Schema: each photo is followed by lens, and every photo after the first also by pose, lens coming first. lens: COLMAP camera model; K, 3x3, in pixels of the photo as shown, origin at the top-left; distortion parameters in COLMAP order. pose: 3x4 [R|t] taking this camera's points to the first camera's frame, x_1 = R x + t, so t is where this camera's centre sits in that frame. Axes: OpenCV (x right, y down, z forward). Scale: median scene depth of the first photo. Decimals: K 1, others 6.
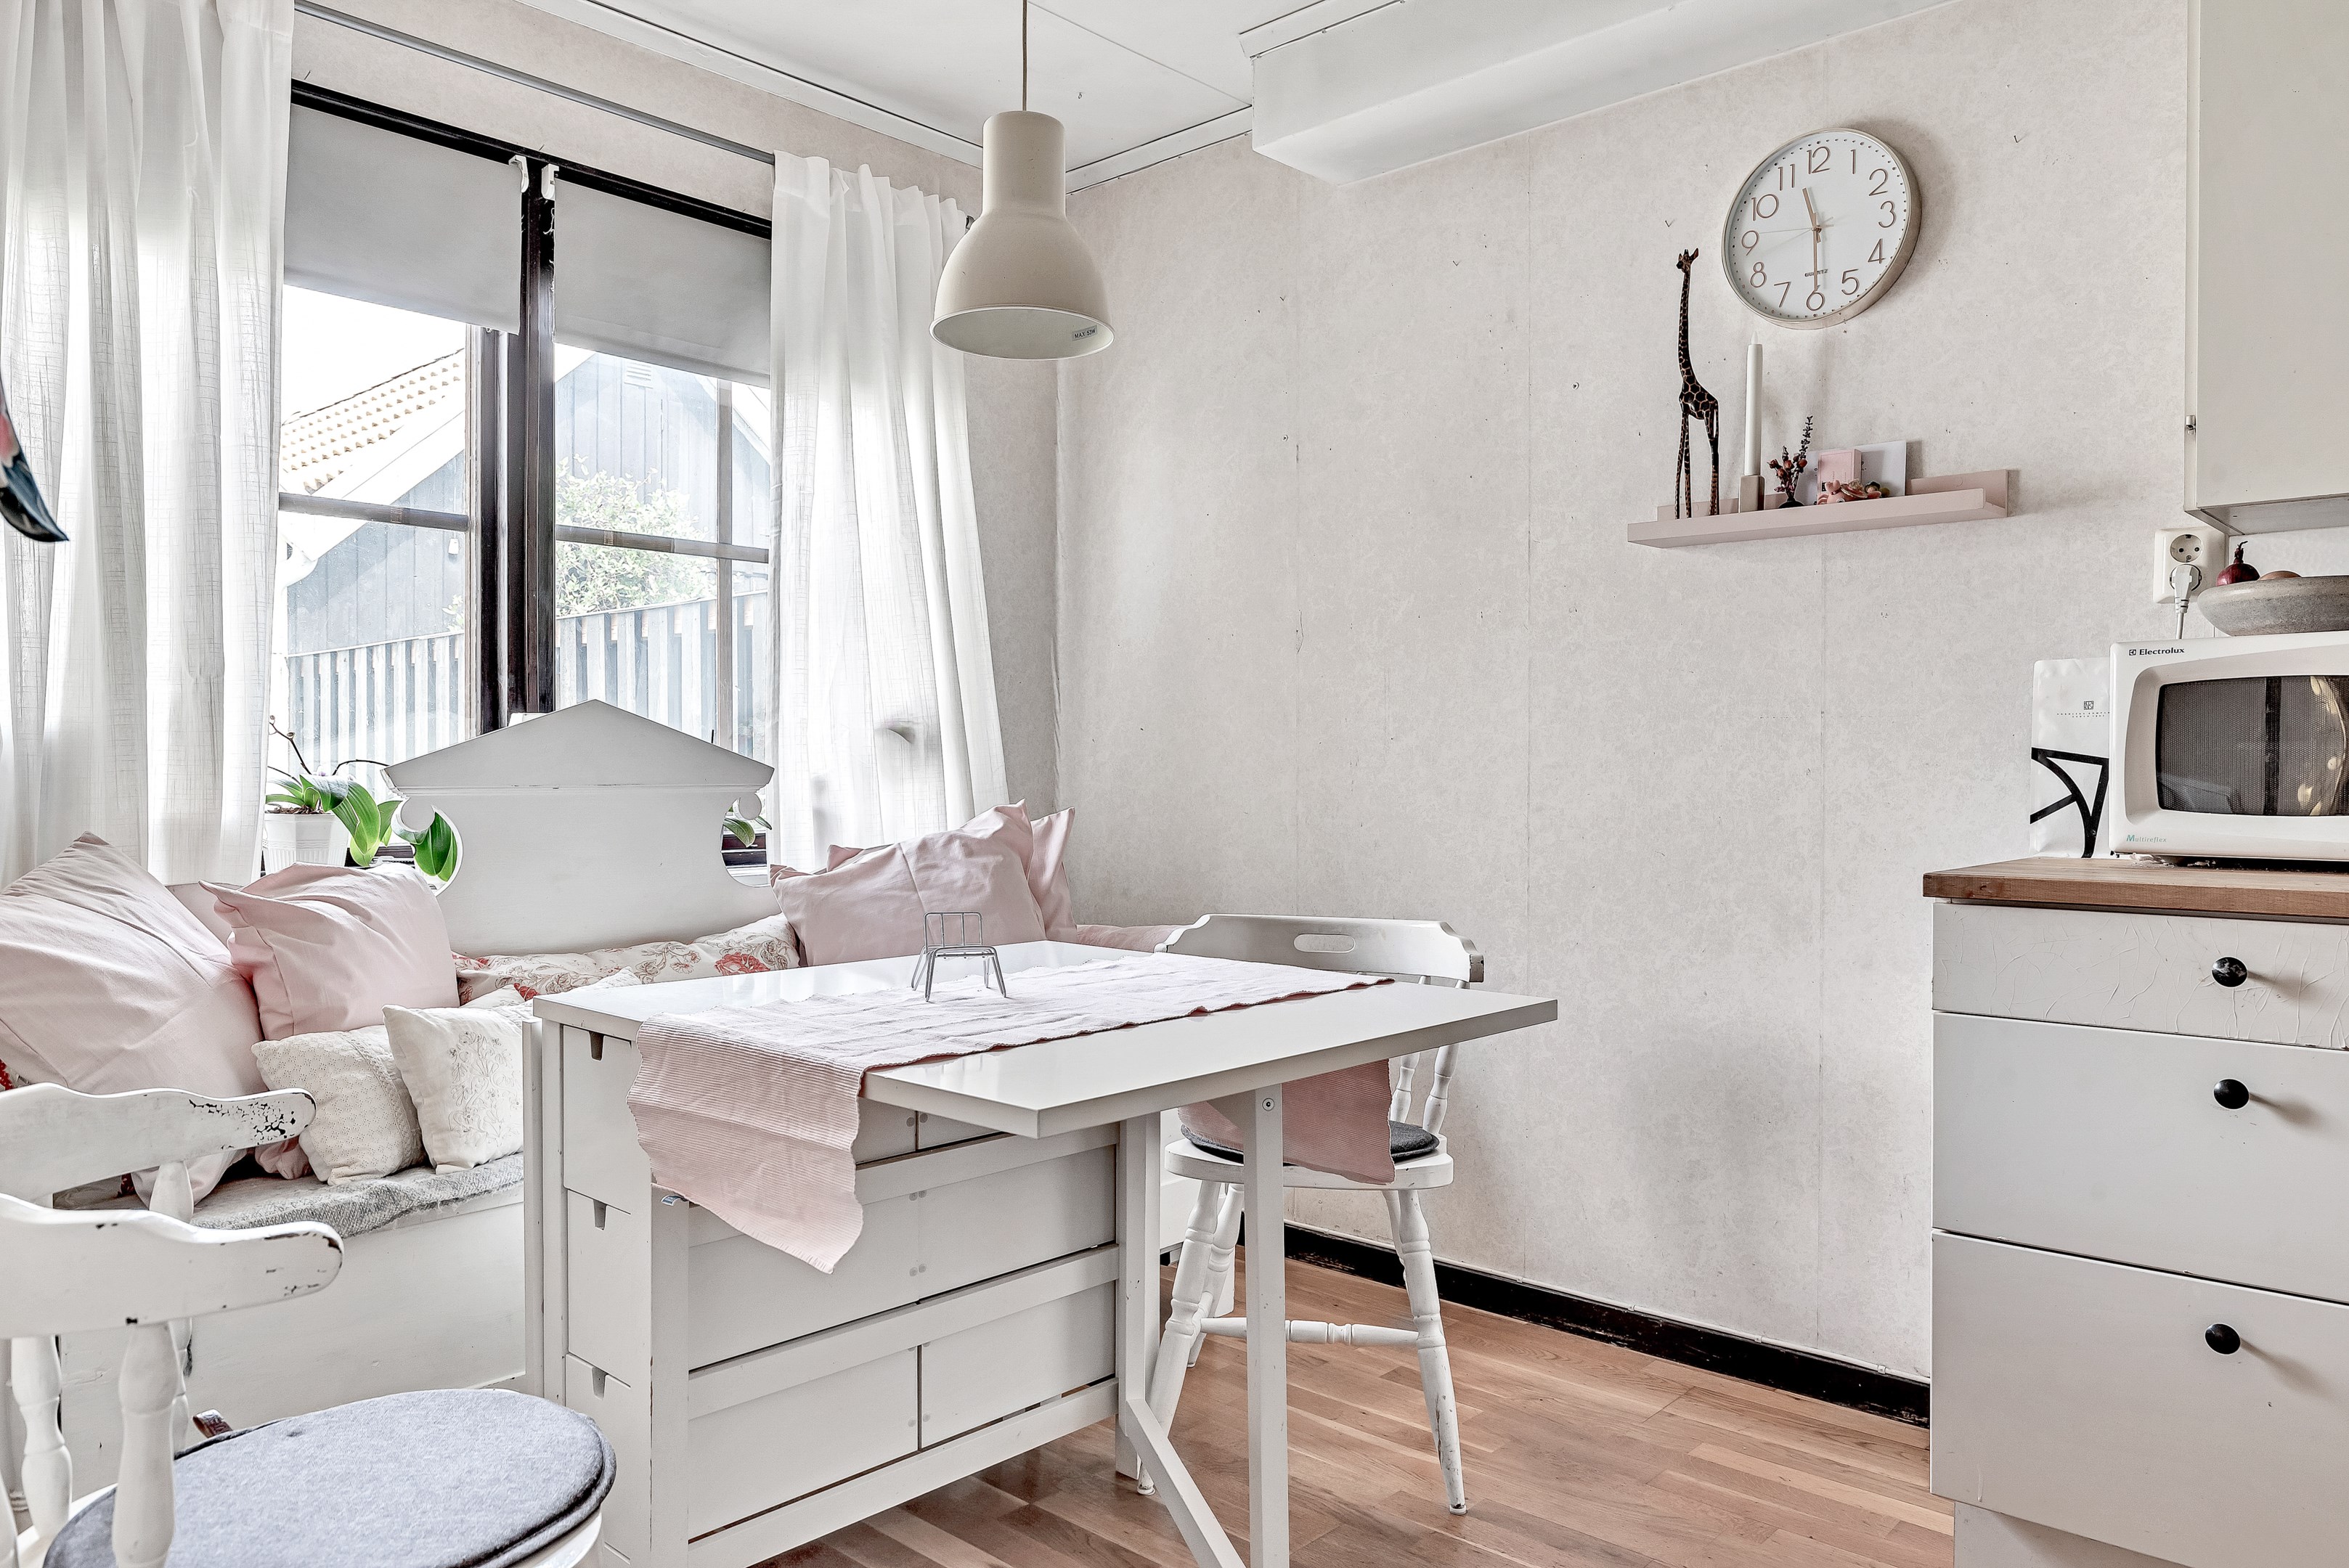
lens RADIAL K [[1644.0, 0, 1189.0], [0, 1644.0, 782.8], [0, 0, 1]] dist [-0.007532, -0.002913]
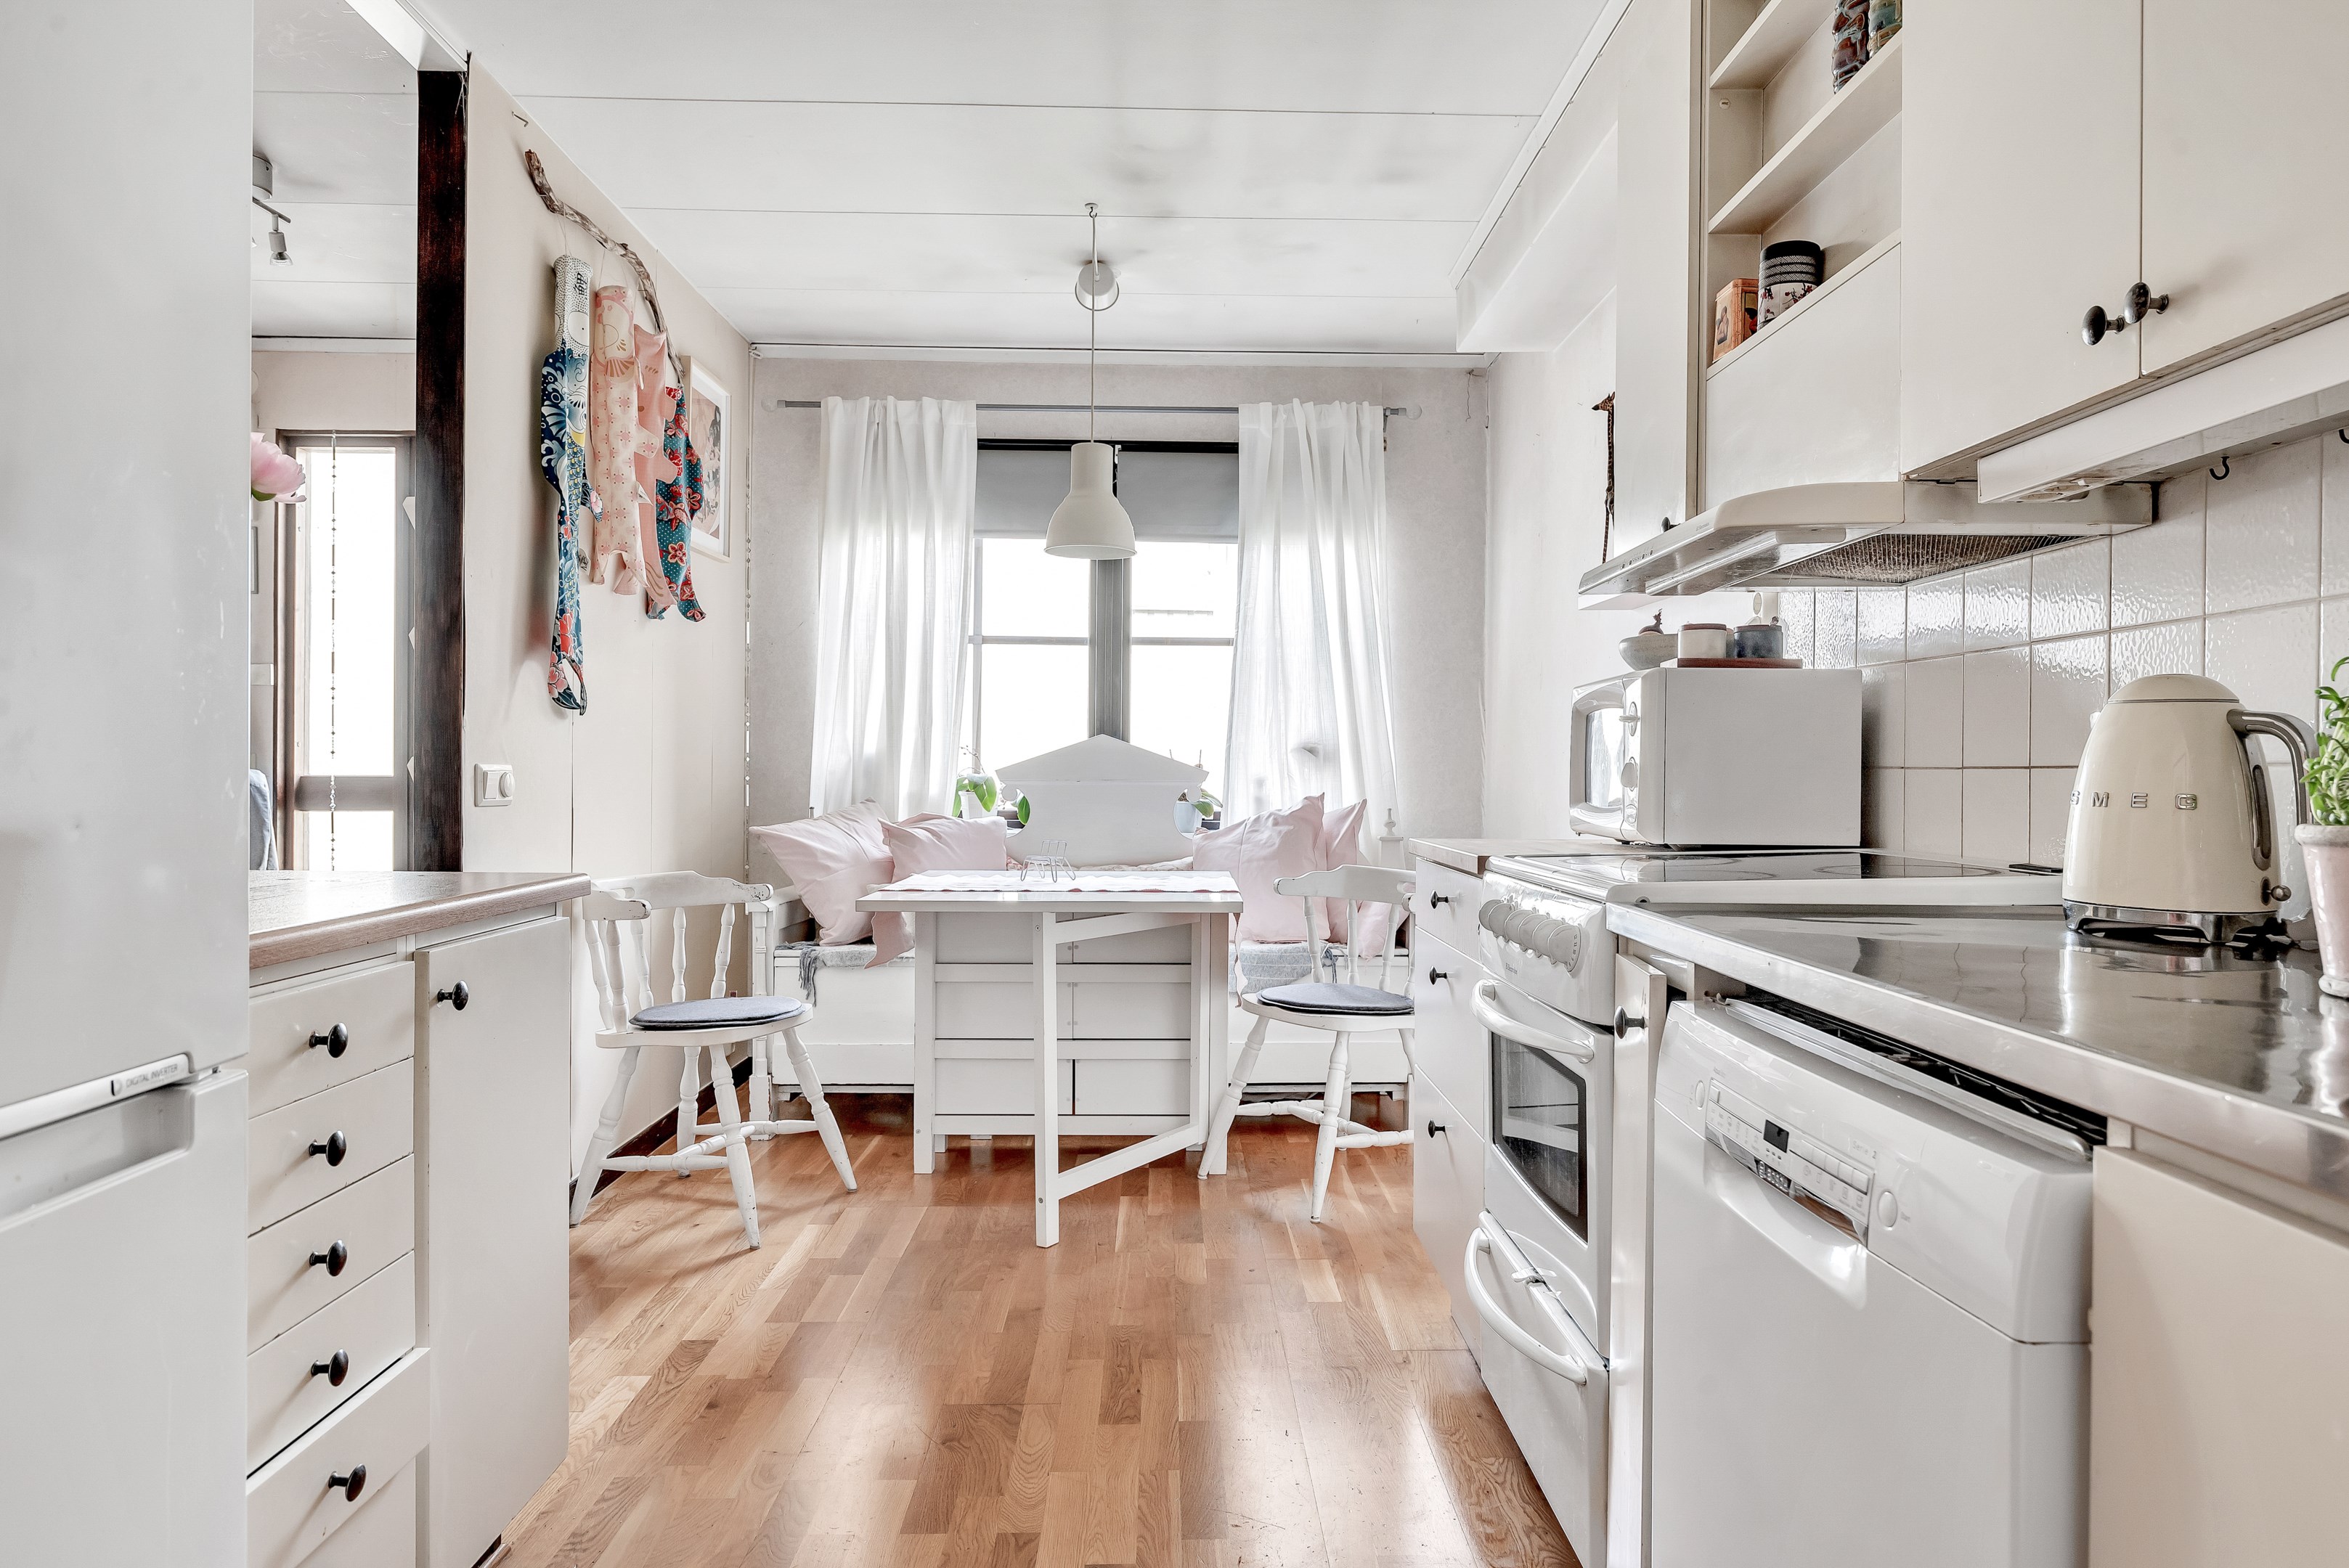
lens RADIAL K [[1644.0, 0, 1189.0], [0, 1644.0, 782.8], [0, 0, 1]] dist [-0.007532, -0.002913]
pose [[0.668422, 0.009791, -0.743718, 1.033263], [-0.015803, 0.999875, -0.001040, 0.004840], [0.743615, 0.012449, 0.668492, -0.166718]]
